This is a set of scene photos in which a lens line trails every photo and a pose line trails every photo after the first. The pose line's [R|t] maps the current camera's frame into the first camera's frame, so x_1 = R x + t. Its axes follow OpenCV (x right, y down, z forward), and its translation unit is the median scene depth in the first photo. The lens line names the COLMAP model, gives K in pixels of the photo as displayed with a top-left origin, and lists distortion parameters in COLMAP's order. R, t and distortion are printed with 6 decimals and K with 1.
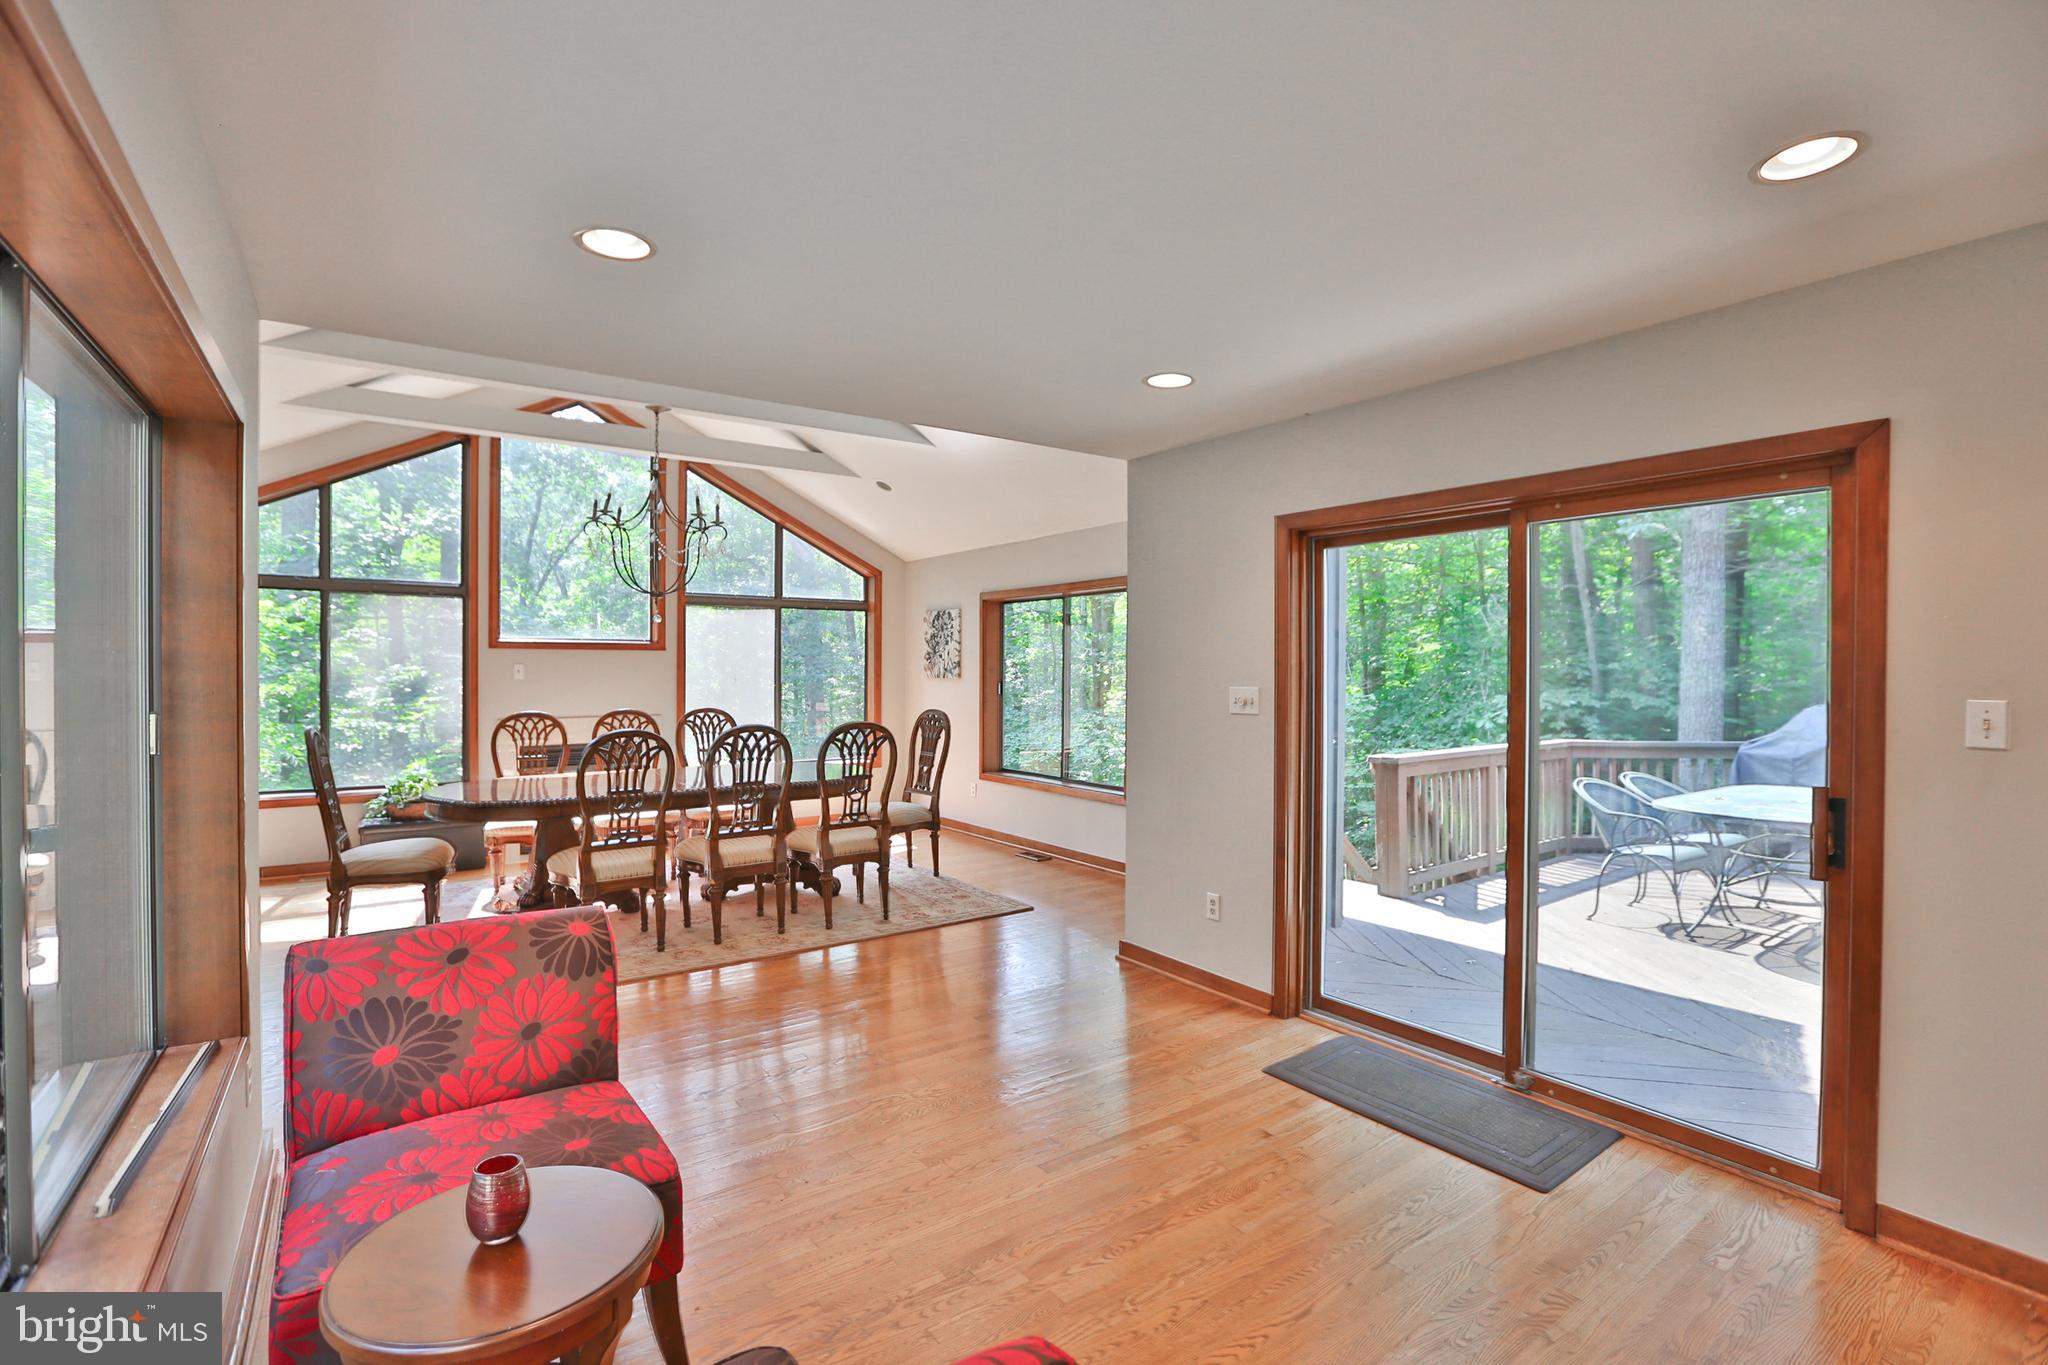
lens RADIAL K [[935.8, 0, 1029.6], [0, 935.8, 681.0], [0, 0, 1]] dist [-0.061838, 0.024919]
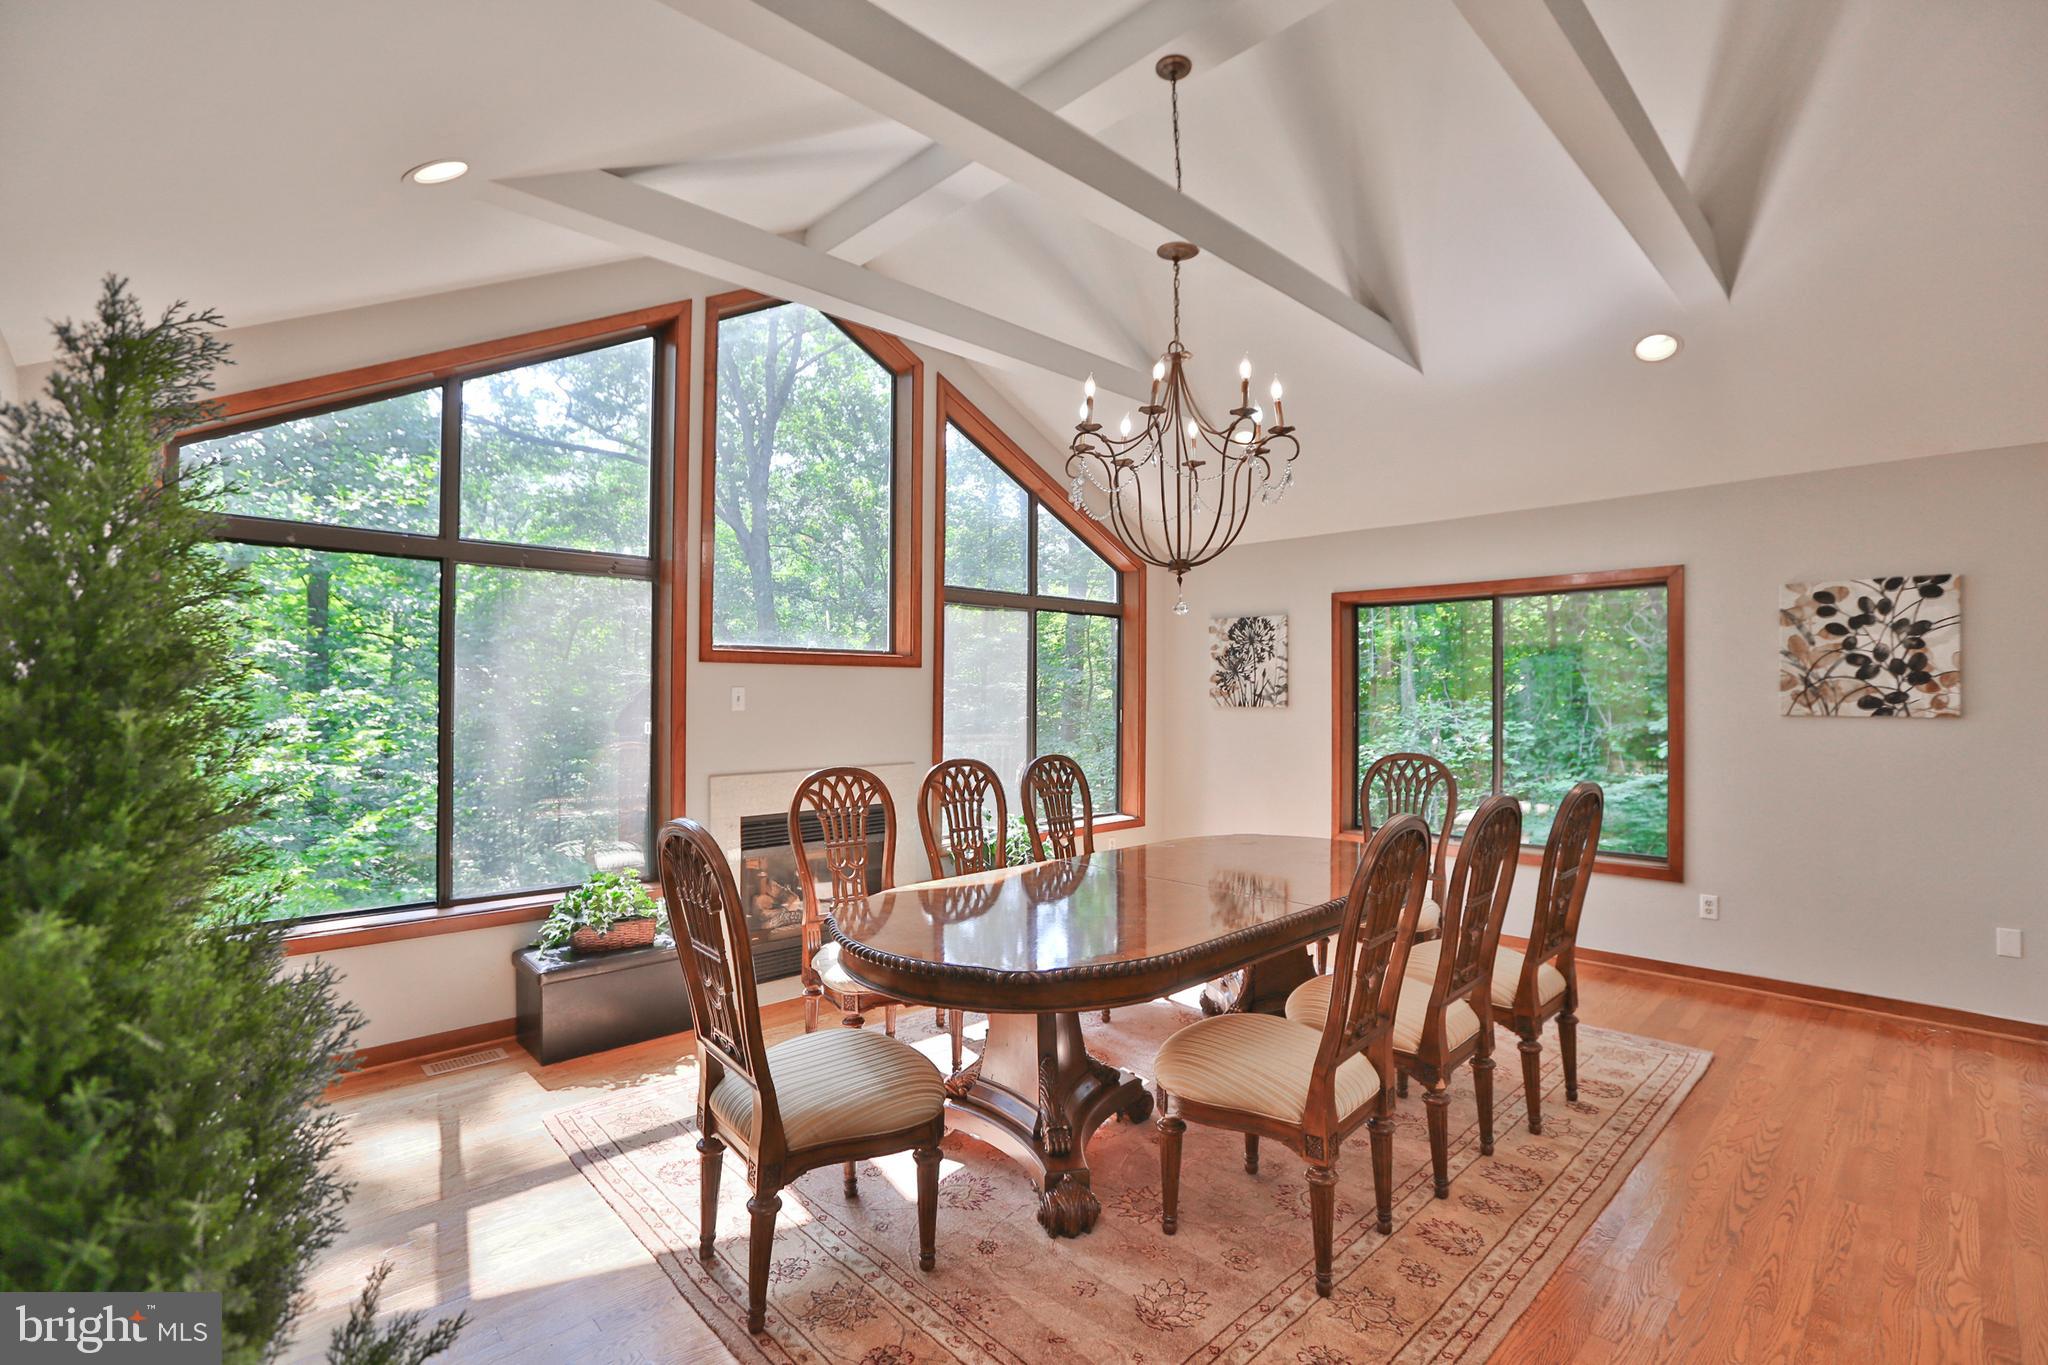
lens RADIAL K [[939.6, 0, 1025.0], [0, 939.6, 672.3], [0, 0, 1]] dist [-0.053542, 0.017513]
pose [[0.990921, 0.003296, 0.134407, -0.429324], [0.001388, 0.999395, -0.034740, -0.005771], [-0.134441, 0.034611, 0.990317, 0.323622]]
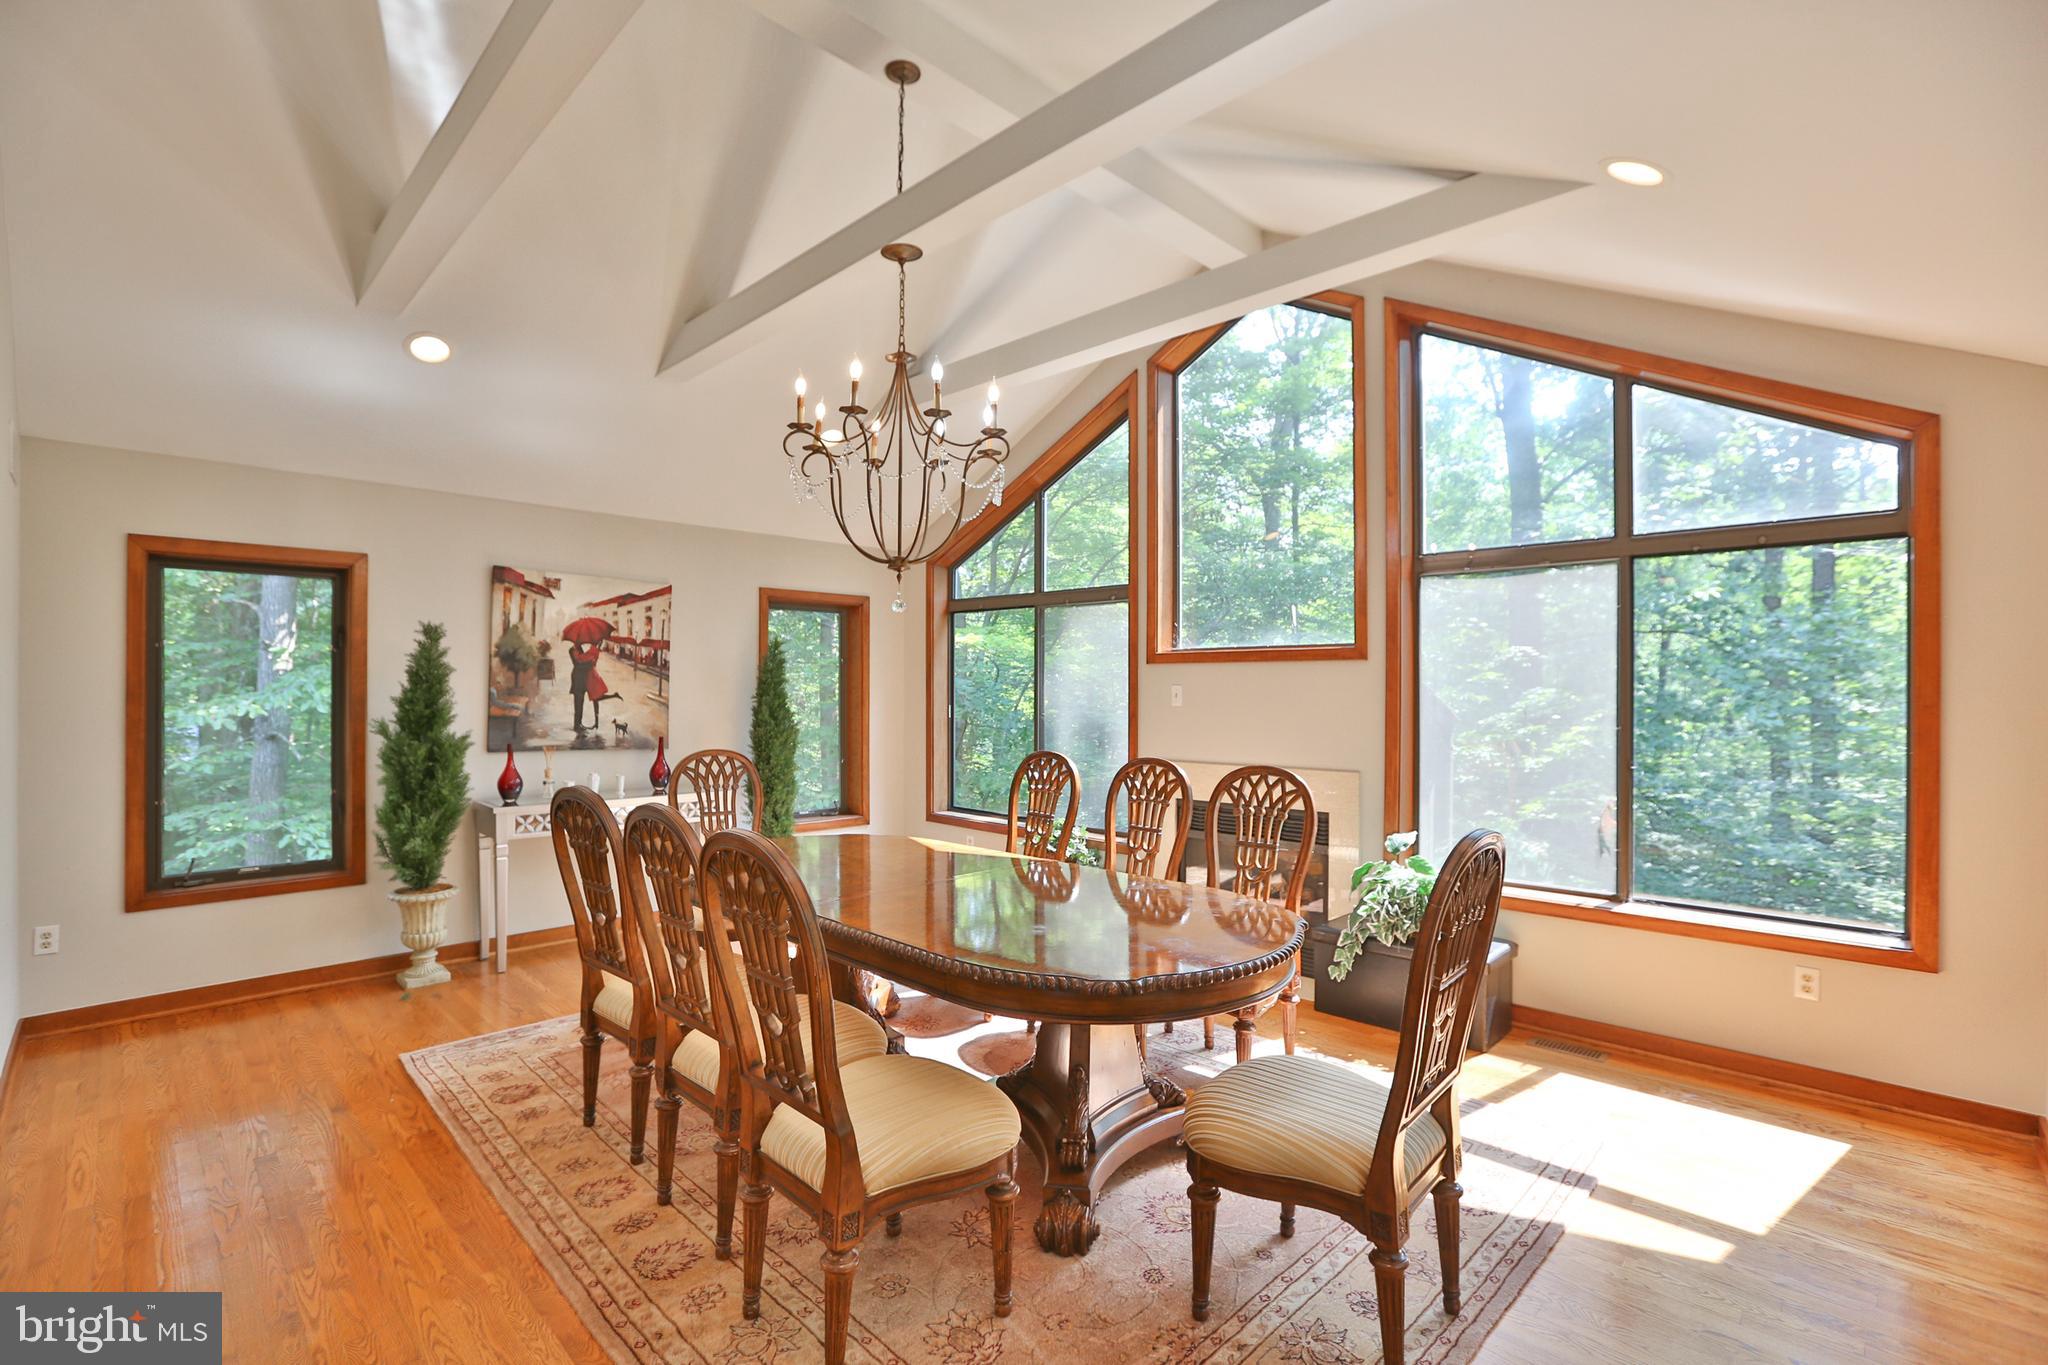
lens RADIAL K [[939.6, 0, 1025.0], [0, 939.6, 672.3], [0, 0, 1]] dist [-0.053542, 0.017513]
pose [[0.146207, -0.020628, -0.989039, 0.150539], [-0.014624, 0.999628, -0.023011, -0.009459], [0.989146, 0.017828, 0.145851, 0.742766]]
